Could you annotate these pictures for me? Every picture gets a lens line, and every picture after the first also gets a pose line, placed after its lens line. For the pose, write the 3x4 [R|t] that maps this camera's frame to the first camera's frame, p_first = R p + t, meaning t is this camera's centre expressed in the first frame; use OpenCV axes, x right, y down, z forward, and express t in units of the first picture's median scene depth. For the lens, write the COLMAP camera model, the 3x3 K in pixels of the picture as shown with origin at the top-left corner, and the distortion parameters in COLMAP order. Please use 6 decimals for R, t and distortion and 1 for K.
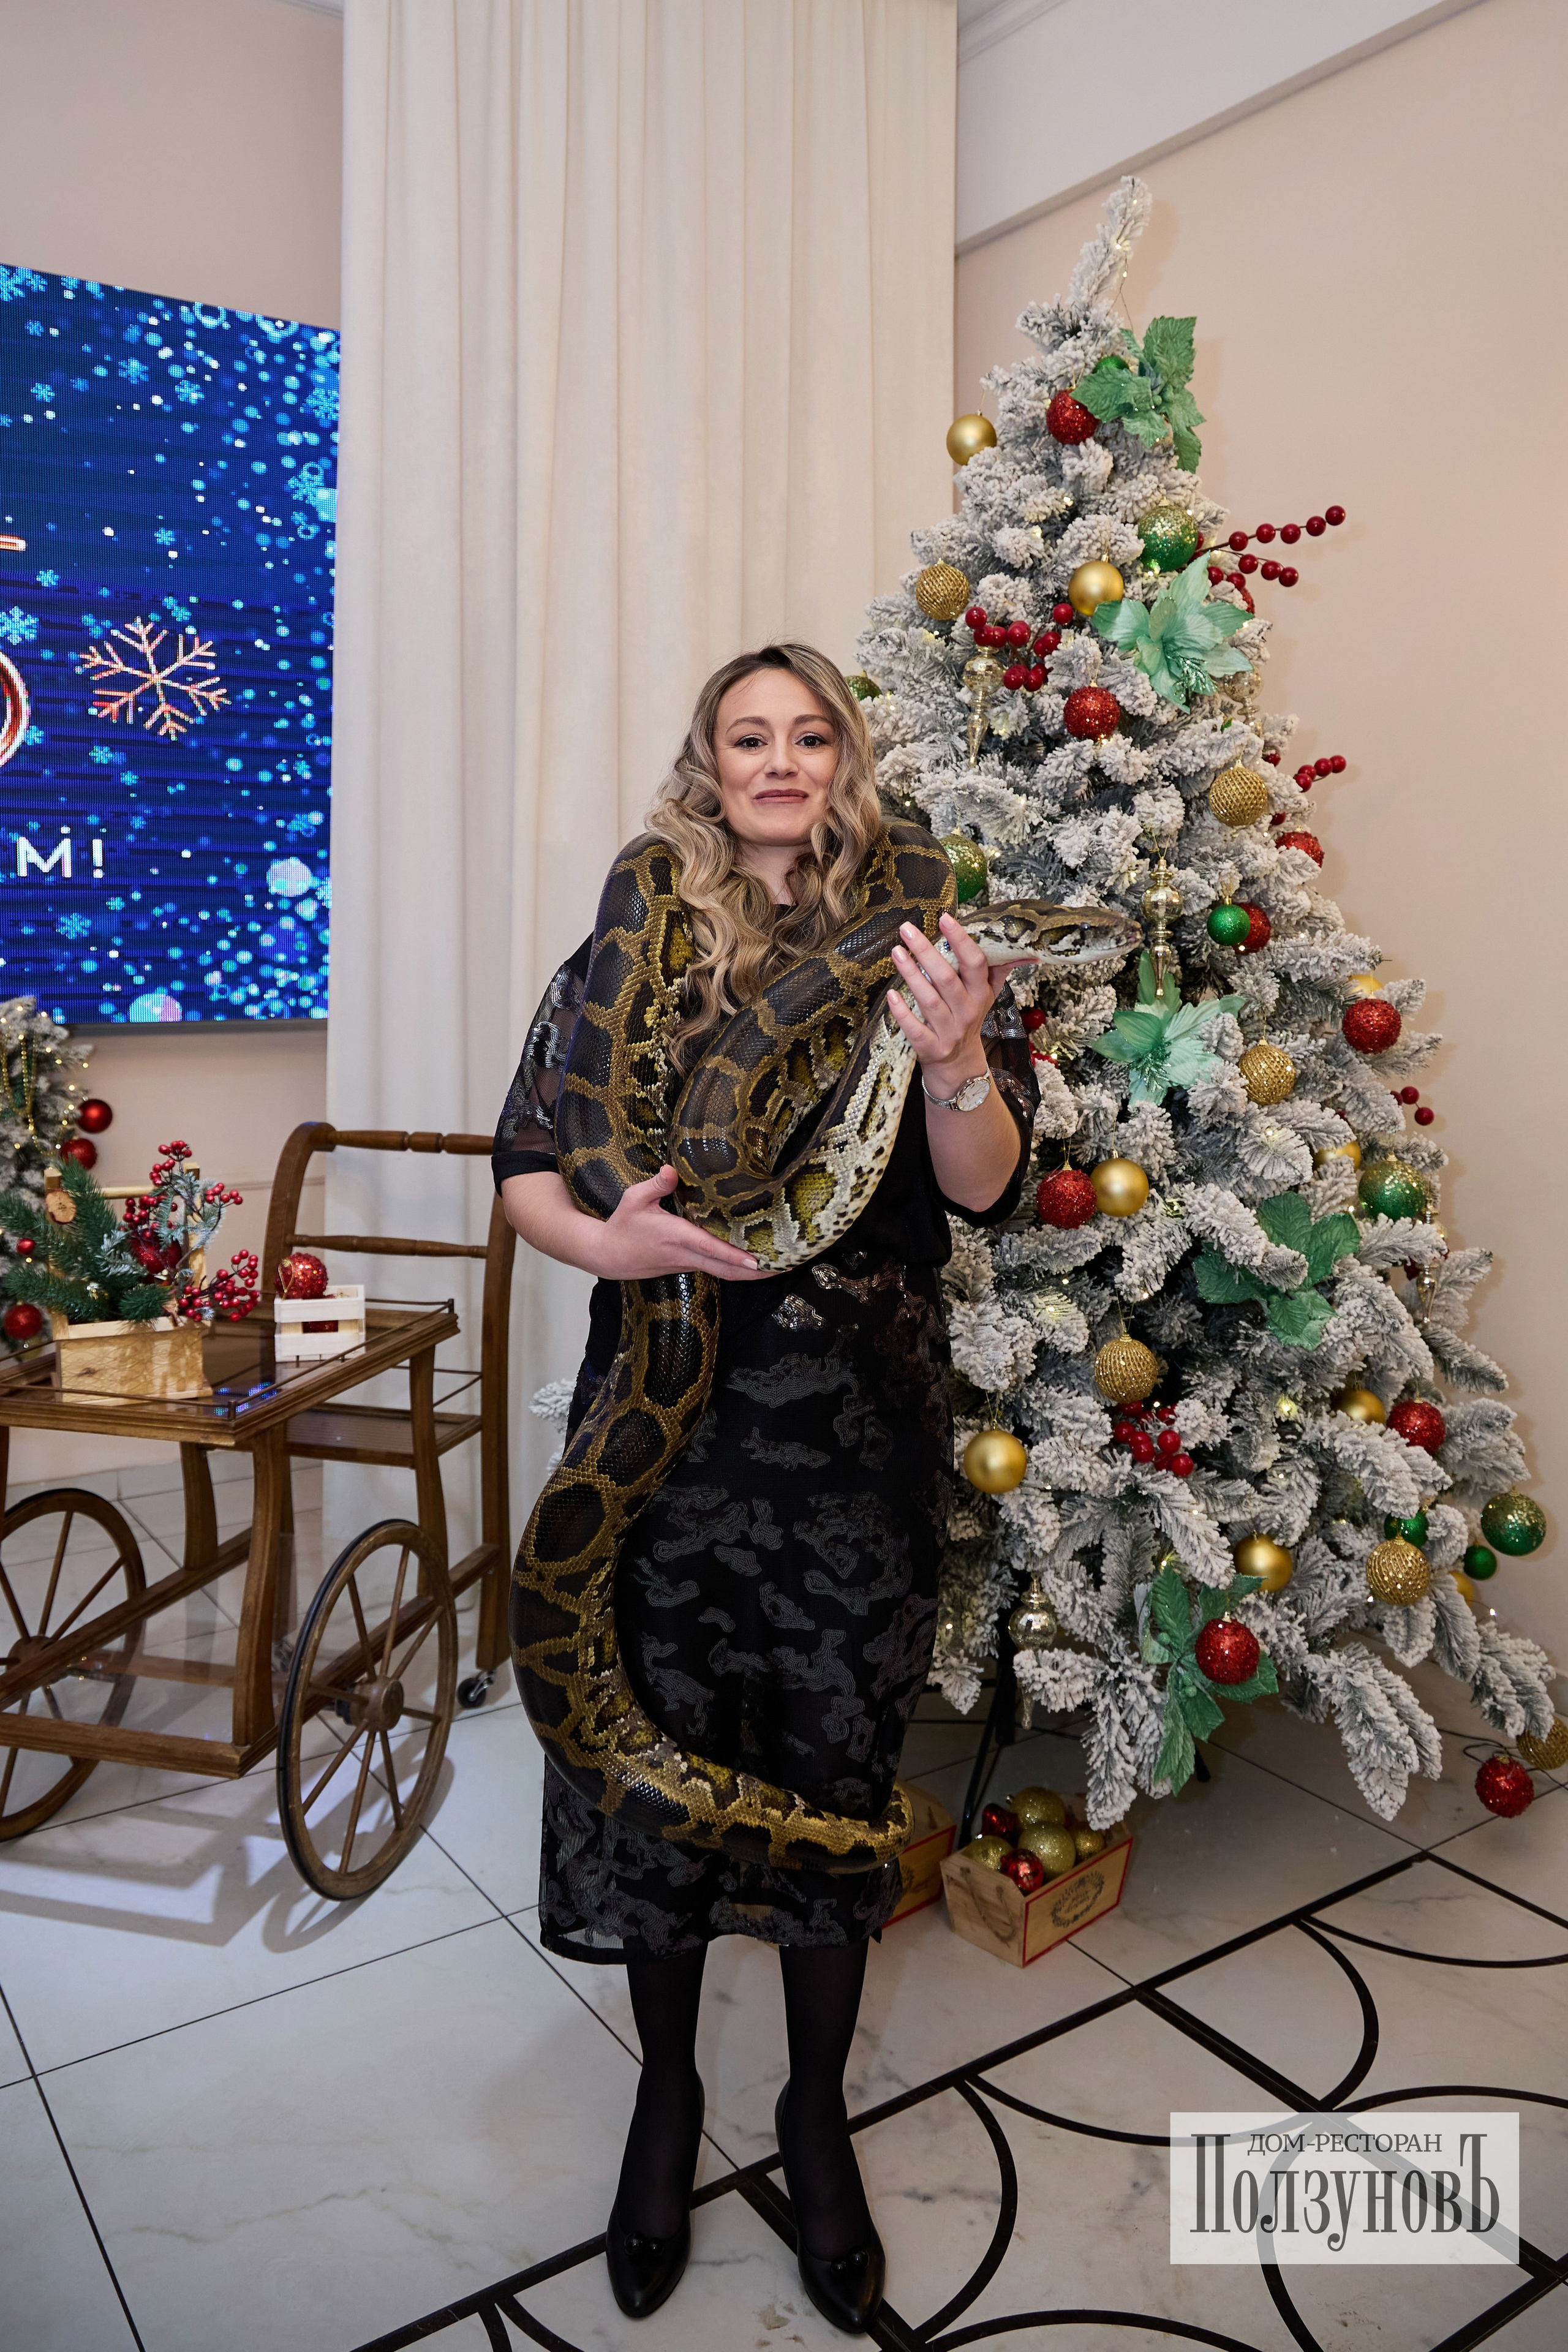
lens RADIAL K [[1751.5, 0, 808.1], [0, 1751.5, 1038.6], [0, 0, 1]] dist [-0.005247, 0.010626]
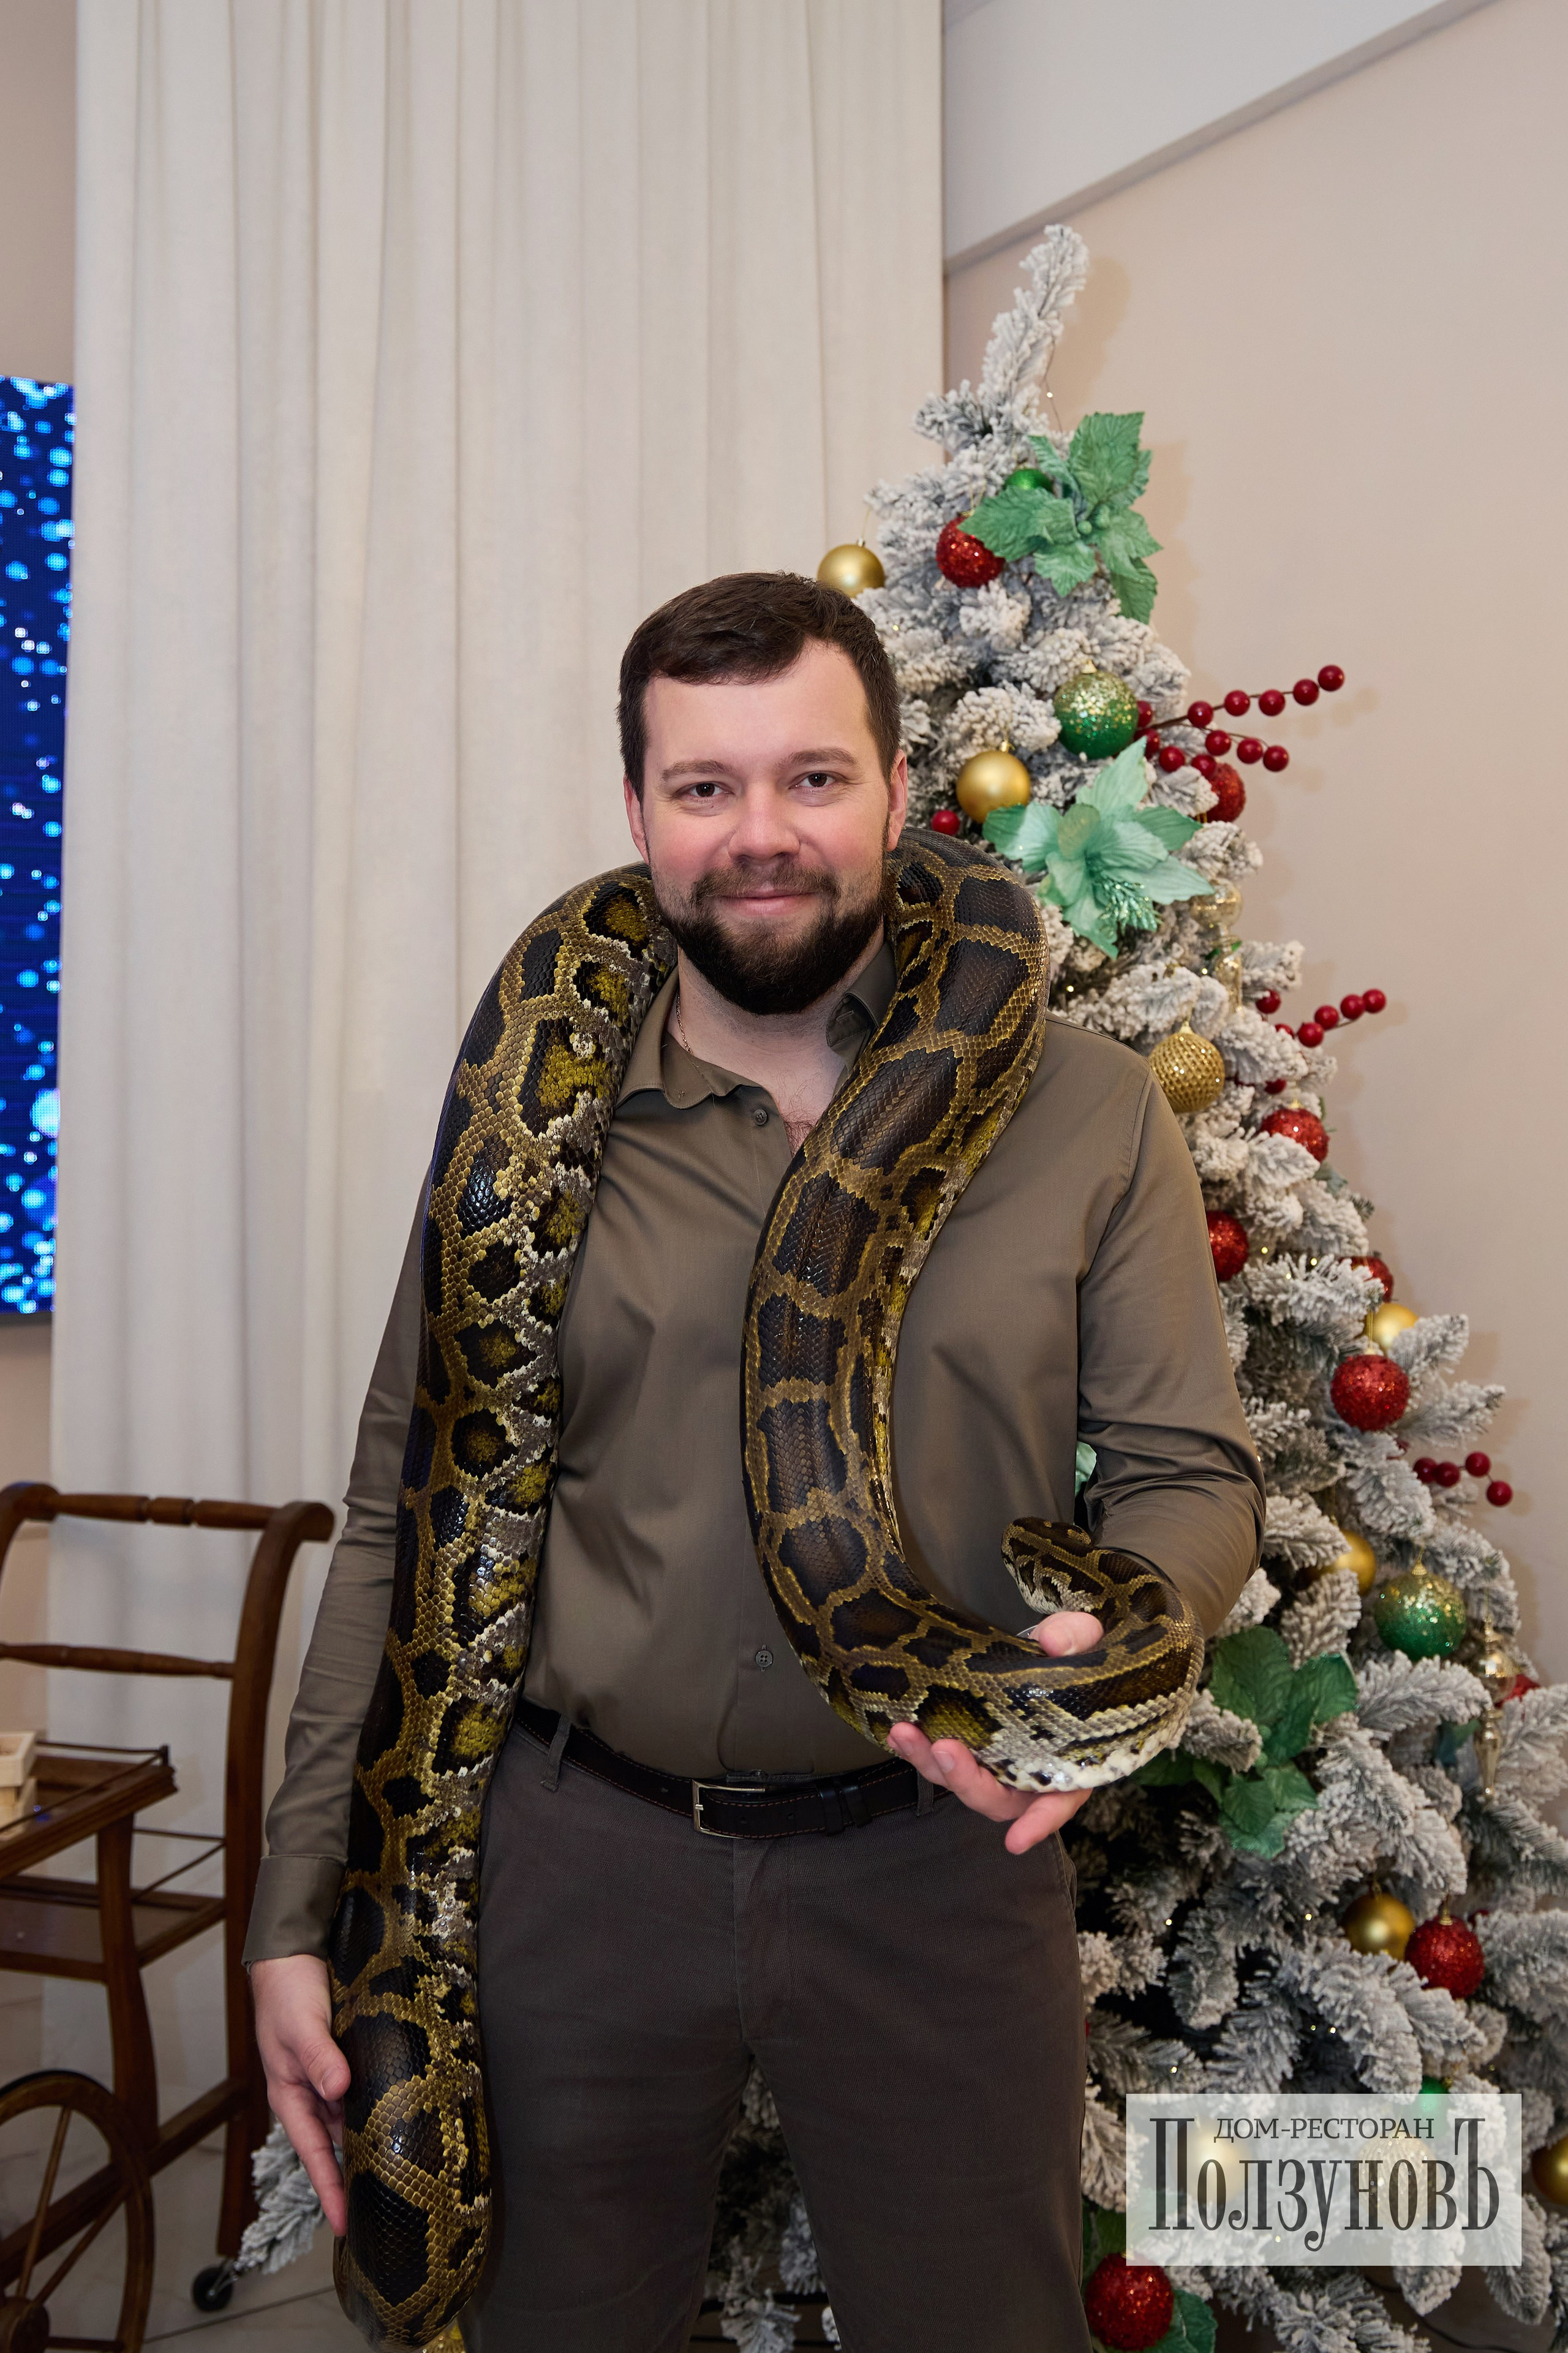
lens RADIAL K [[2429.0, 0, 879.1], [0, 2429.0, 1088.5], [0, 0, 1]] dist [-0.050516, 0.110223]
pose [[0.998715, -0.011352, -0.049393, 0.165652], [0.008619, 0.998438, -0.055210, -0.075831], [0.049943, 0.054714, 0.997252, -0.007379]]
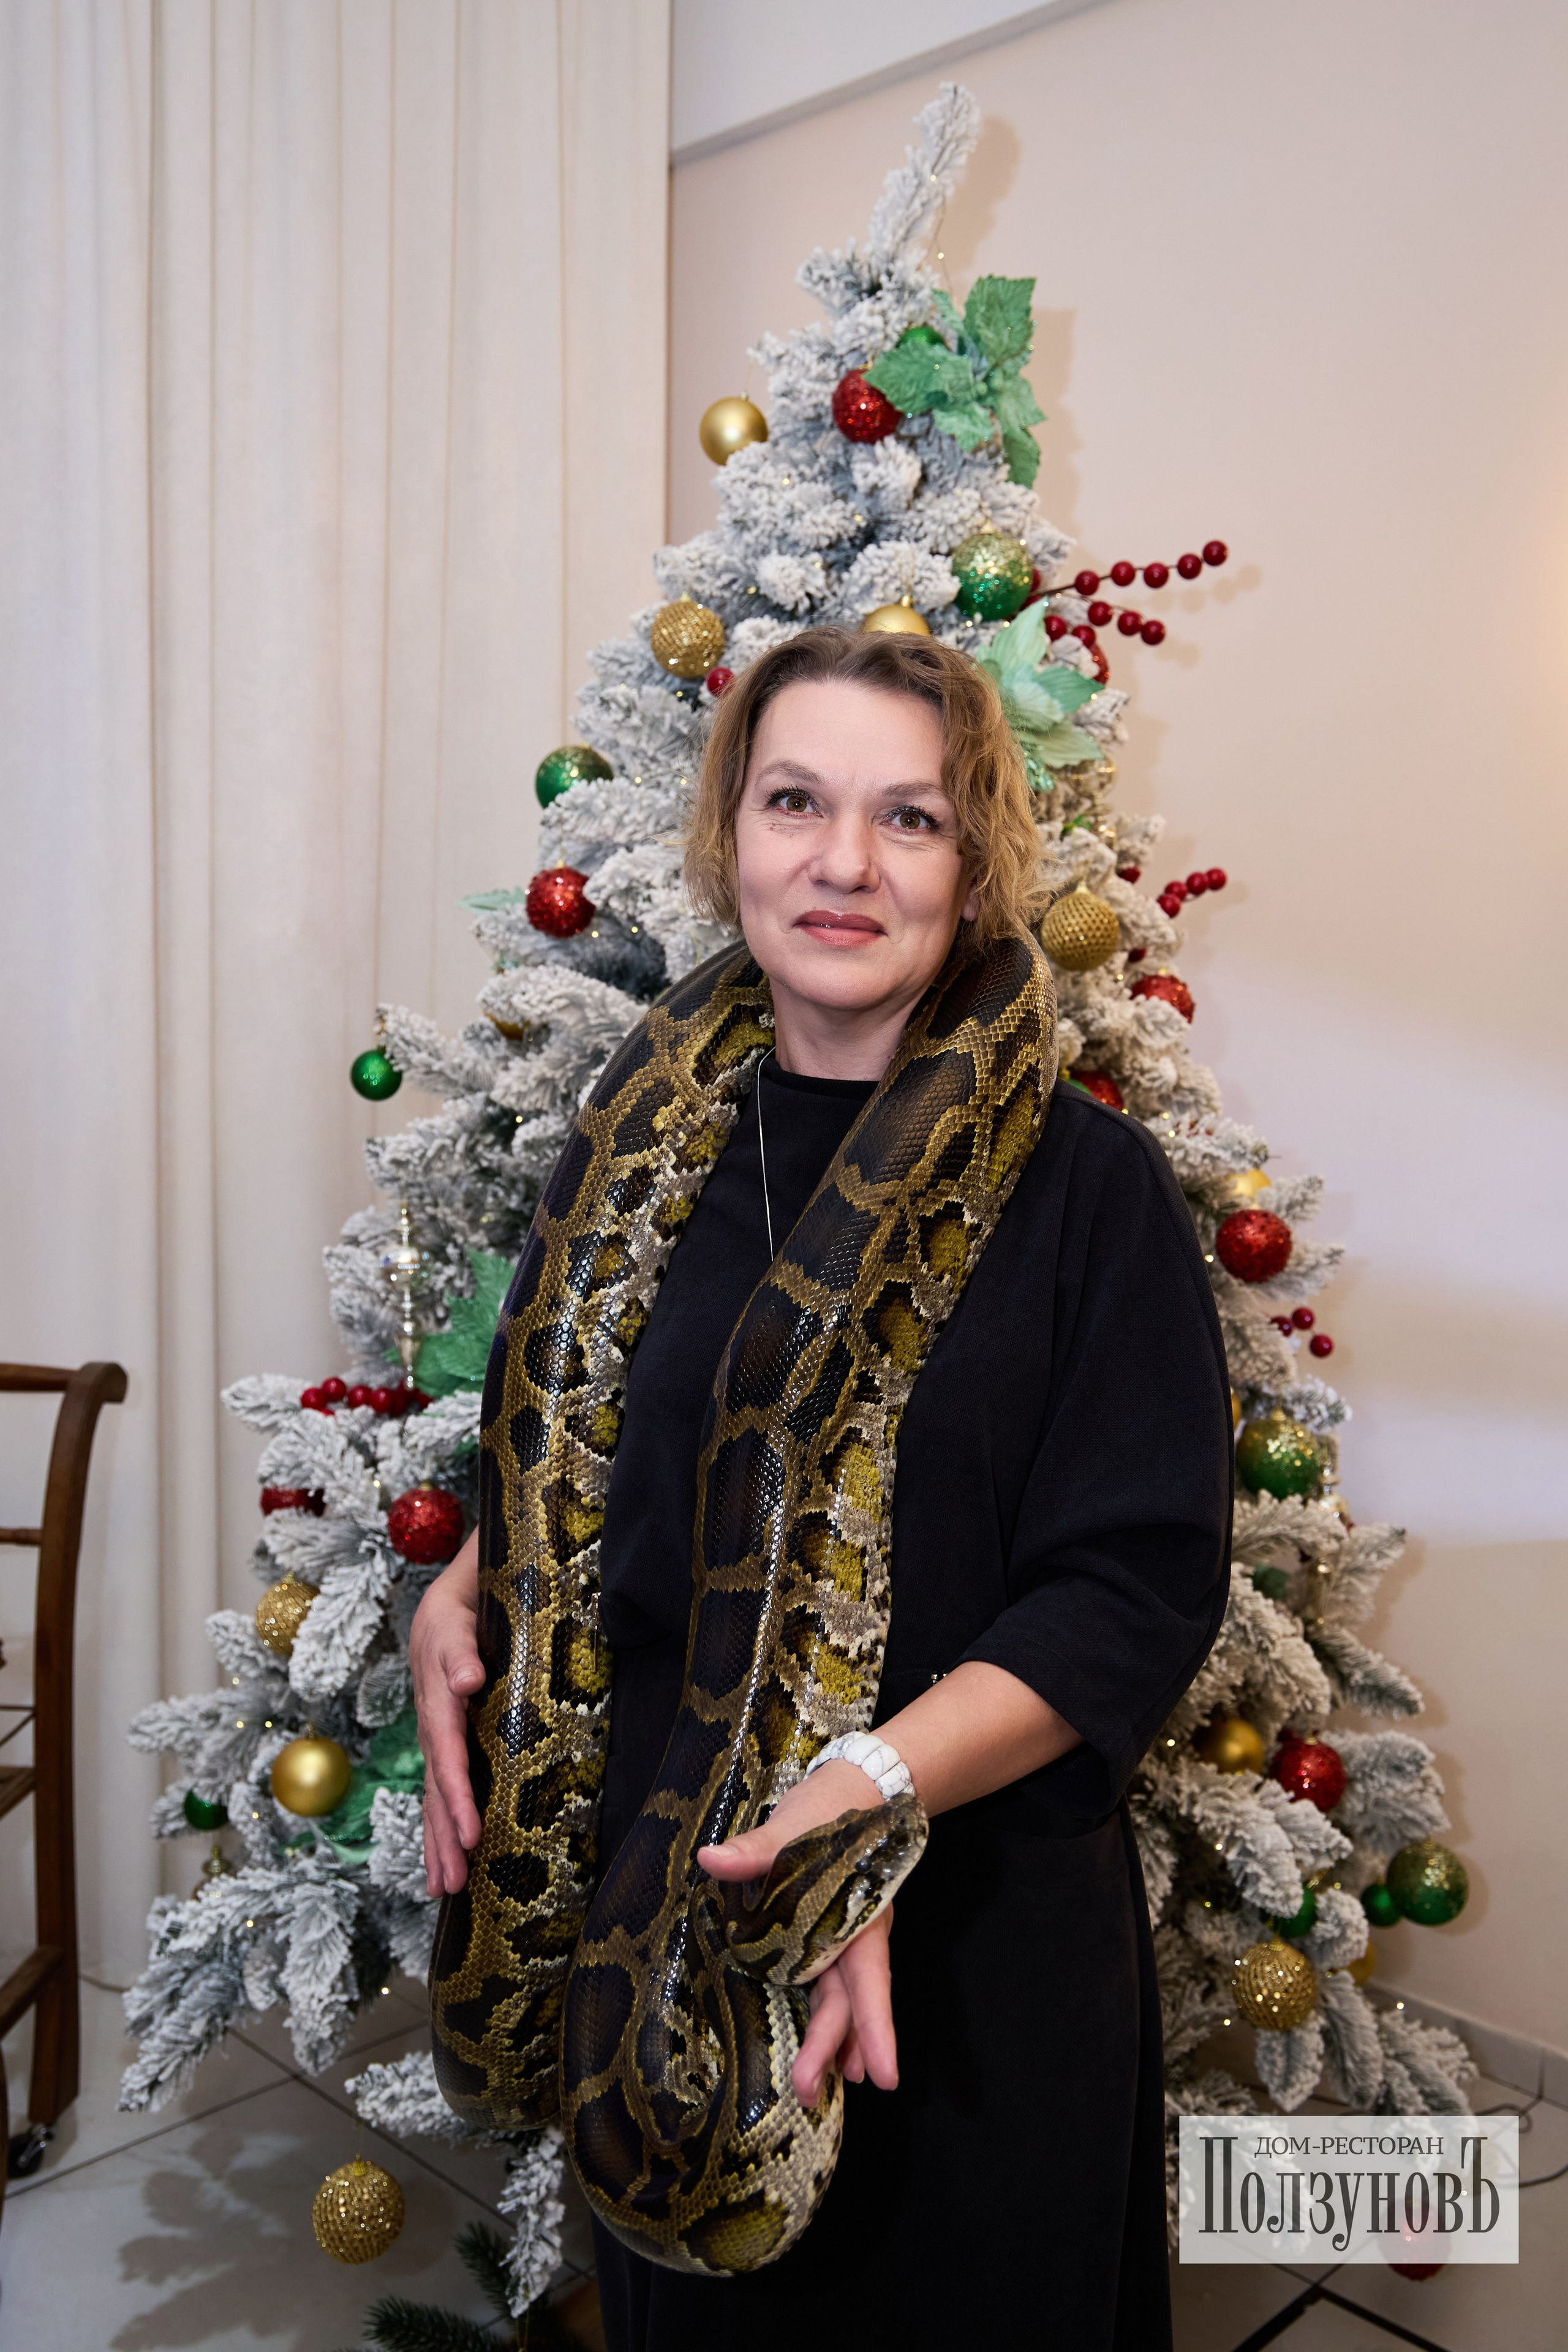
lens RADIAL K [[2085.3, 0, 793.0], [0, 2085.3, 1169.9], [0, 0, 1]] dist [-0.053689, 0.110255]
pose [[0.996431, 0.007603, 0.084069, 0.051214], [-0.009172, 0.999791, 0.018296, -0.051972], [-0.083912, -0.019002, 0.996292, 0.133208]]
